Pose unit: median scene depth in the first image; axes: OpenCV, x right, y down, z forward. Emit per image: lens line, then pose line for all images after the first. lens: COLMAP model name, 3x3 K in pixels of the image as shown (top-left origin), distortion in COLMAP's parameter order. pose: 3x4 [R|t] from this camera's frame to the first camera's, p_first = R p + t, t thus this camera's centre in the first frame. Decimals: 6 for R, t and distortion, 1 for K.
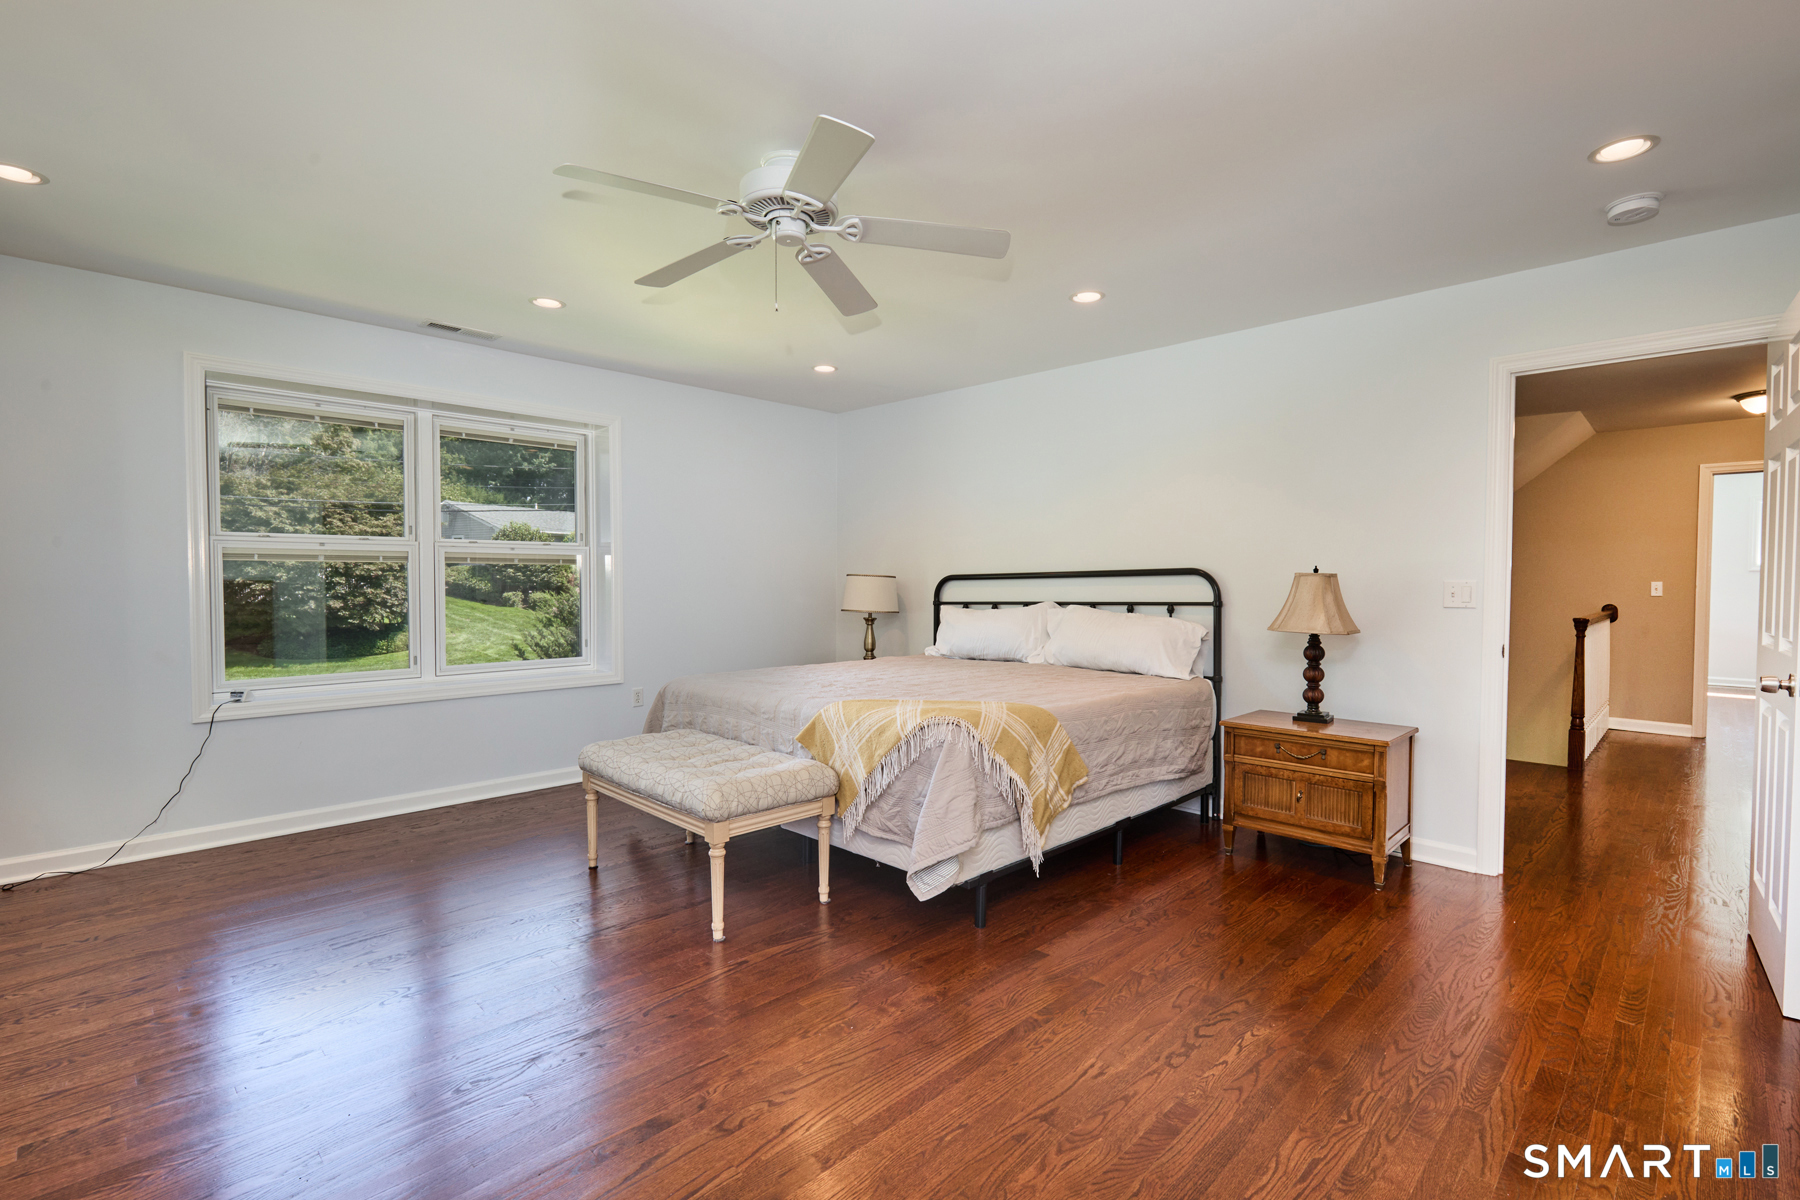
lens RADIAL K [[828.8, 0, 890.6], [0, 828.8, 599.1], [0, 0, 1]] dist [0.001910, -0.000542]
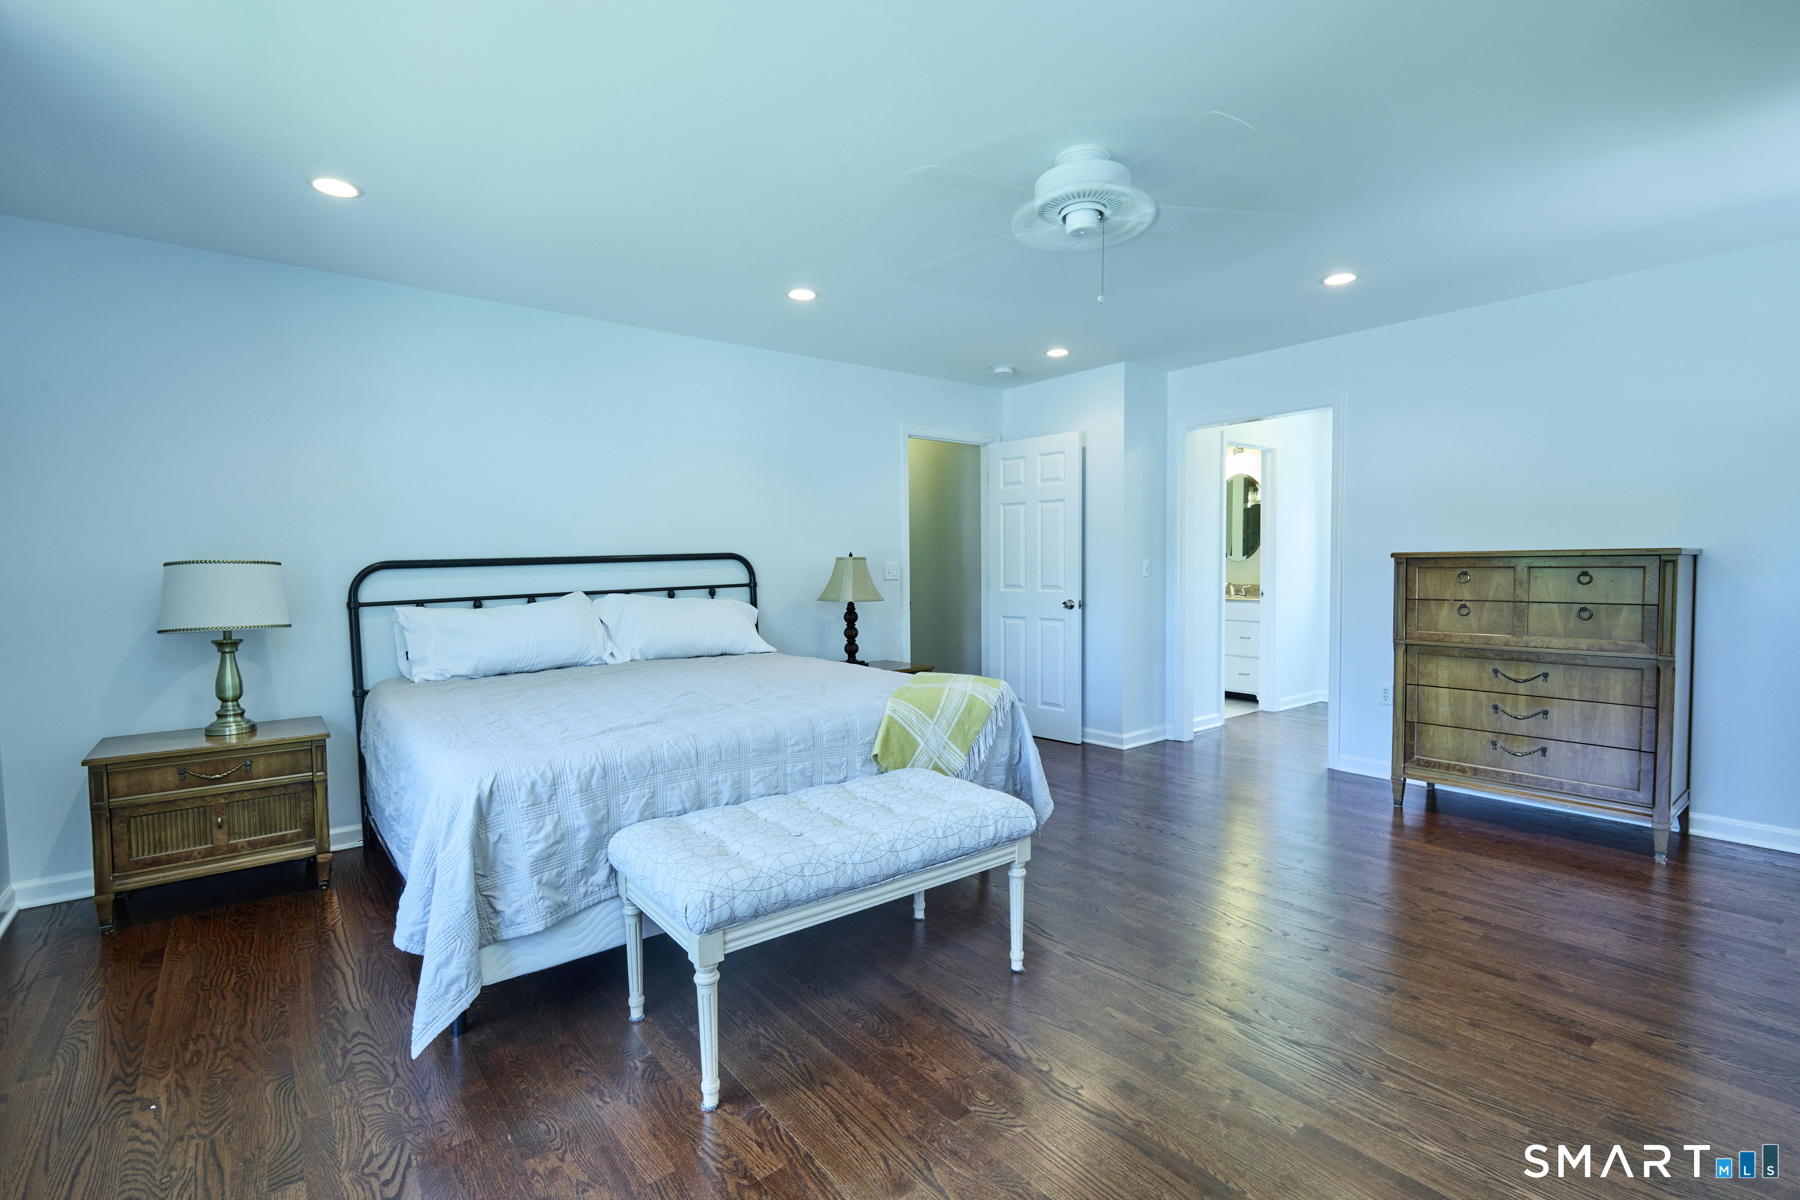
lens RADIAL K [[828.8, 0, 893.4], [0, 828.8, 602.0], [0, 0, 1]] dist [0.001910, -0.000542]
pose [[0.107062, -0.043597, 0.993296, -0.676963], [0.042496, 0.998326, 0.039237, -0.006604], [-0.993344, 0.038010, 0.108735, 0.659161]]
